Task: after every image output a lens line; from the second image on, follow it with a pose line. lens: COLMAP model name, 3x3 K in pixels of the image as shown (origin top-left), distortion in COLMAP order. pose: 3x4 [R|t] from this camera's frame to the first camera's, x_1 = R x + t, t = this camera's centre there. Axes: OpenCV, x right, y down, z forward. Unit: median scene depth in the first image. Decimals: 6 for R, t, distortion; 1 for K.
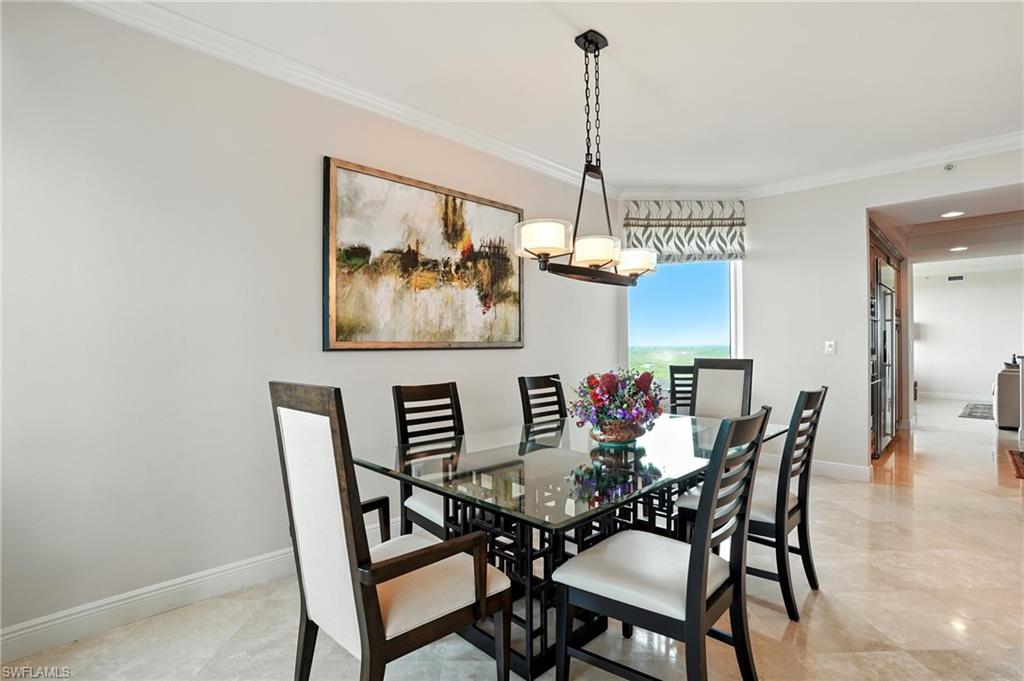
lens RADIAL K [[472.1, 0, 505.7], [0, 472.1, 338.7], [0, 0, 1]] dist [-0.054233, 0.012909]
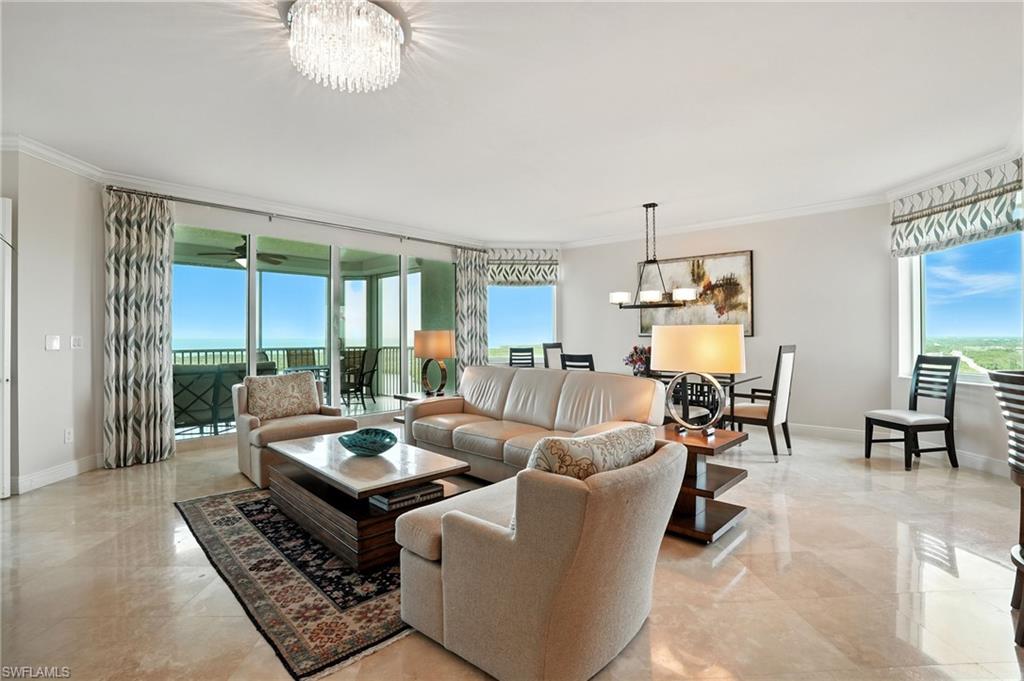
lens RADIAL K [[472.1, 0, 512.9], [0, 472.1, 334.6], [0, 0, 1]] dist [-0.054233, 0.012909]
pose [[0.066154, 0.001599, -0.997808, 1.795425], [0.008889, 0.999958, 0.002192, 0.003209], [0.997770, -0.009014, 0.066137, 0.086486]]
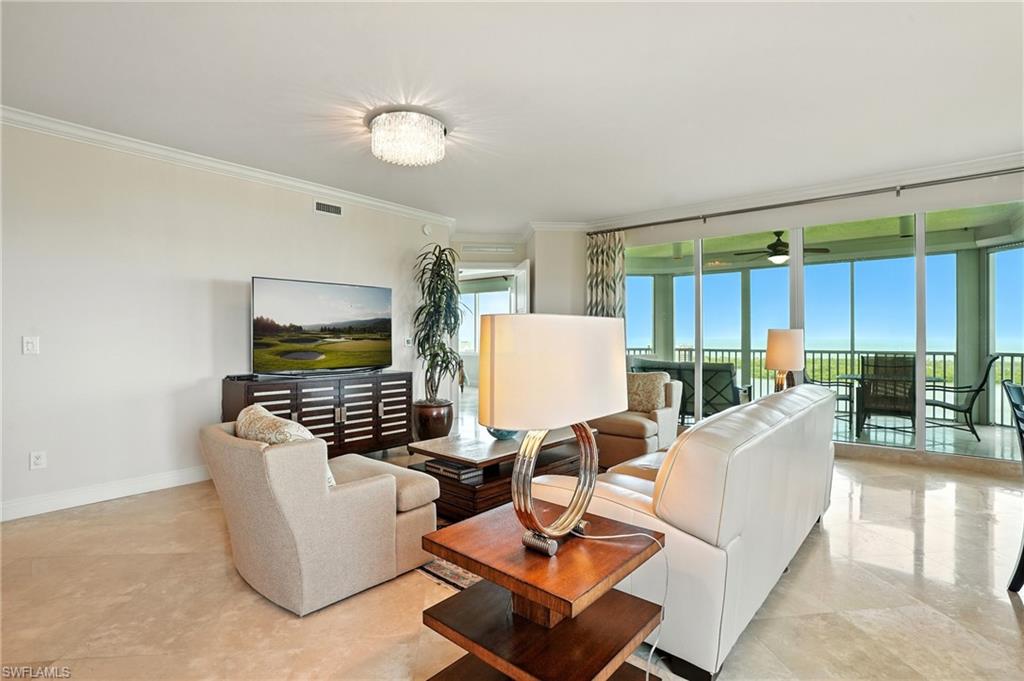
lens RADIAL K [[484.1, 0, 508.9], [0, 484.1, 341.3], [0, 0, 1]] dist [-0.047709, 0.003153]
pose [[-0.992902, 0.005558, -0.118804, 0.981430], [0.005274, 0.999982, 0.002700, 0.011076], [0.118817, 0.002054, -0.992914, 0.968463]]
